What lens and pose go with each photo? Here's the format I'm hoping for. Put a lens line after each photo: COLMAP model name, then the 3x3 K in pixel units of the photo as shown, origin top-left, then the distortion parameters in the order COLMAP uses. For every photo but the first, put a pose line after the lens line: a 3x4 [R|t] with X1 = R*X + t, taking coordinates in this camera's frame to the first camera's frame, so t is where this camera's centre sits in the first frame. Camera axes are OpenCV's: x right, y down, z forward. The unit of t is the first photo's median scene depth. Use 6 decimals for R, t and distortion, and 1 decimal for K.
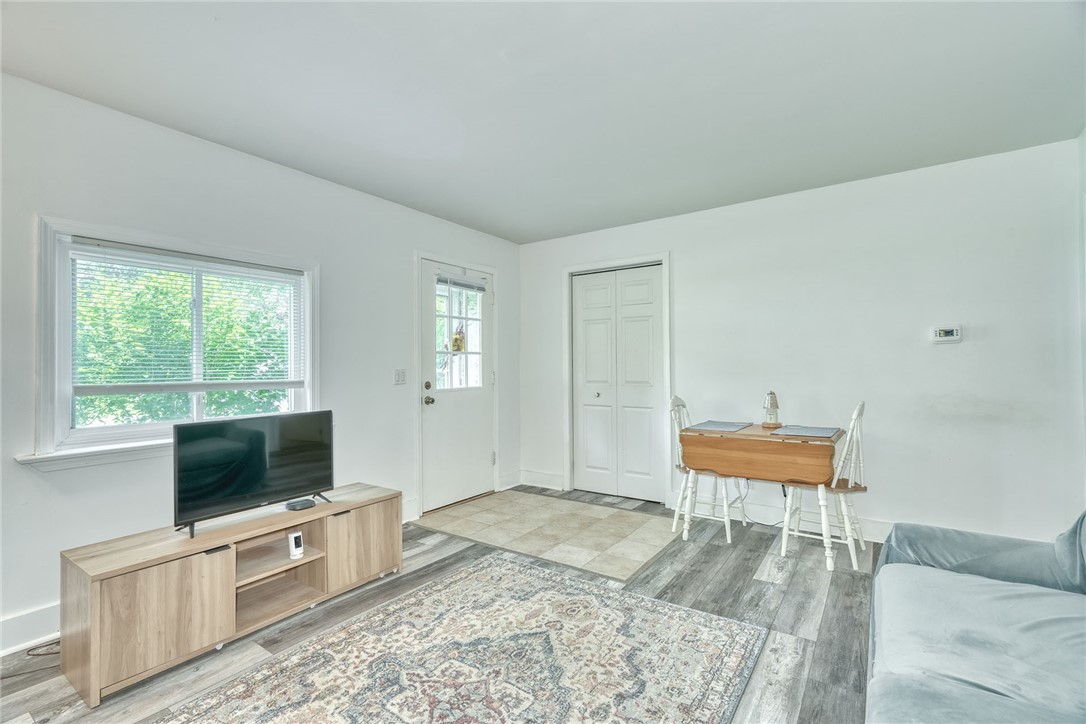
lens RADIAL K [[496.4, 0, 536.8], [0, 496.4, 360.0], [0, 0, 1]] dist [-0.004329, -0.000035]
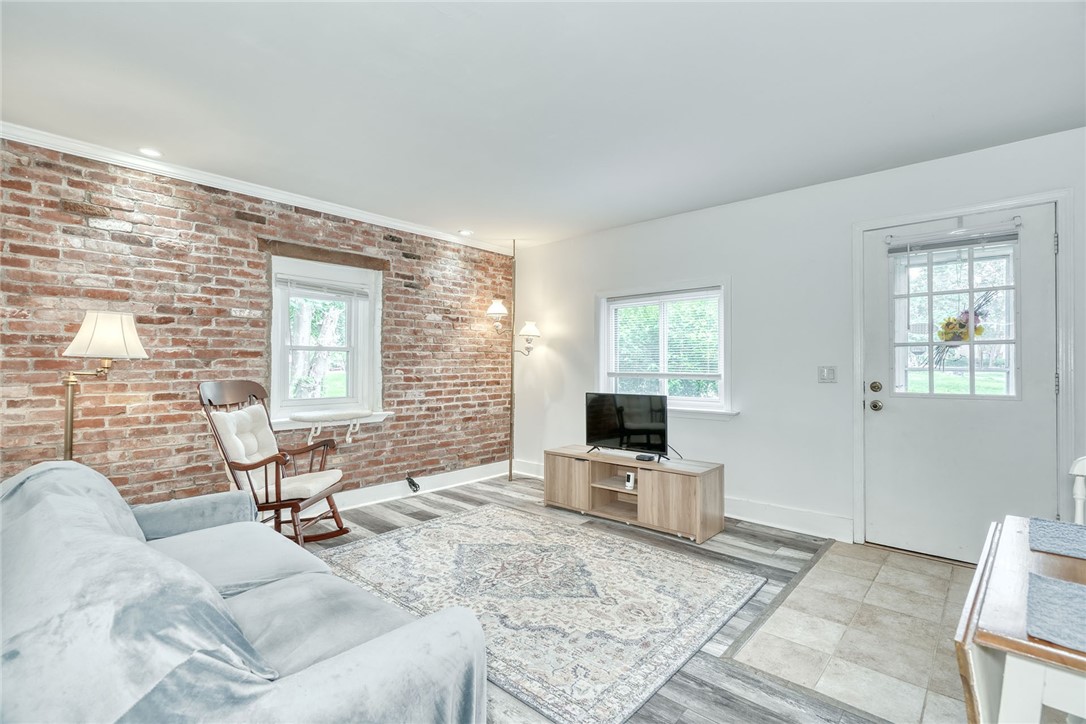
lens RADIAL K [[496.4, 0, 537.5], [0, 496.4, 362.6], [0, 0, 1]] dist [-0.004329, -0.000035]
pose [[-0.134303, 0.003376, -0.990935, 1.049724], [0.013485, 0.999908, 0.001579, 0.004808], [0.990849, -0.013151, -0.134337, 0.919403]]
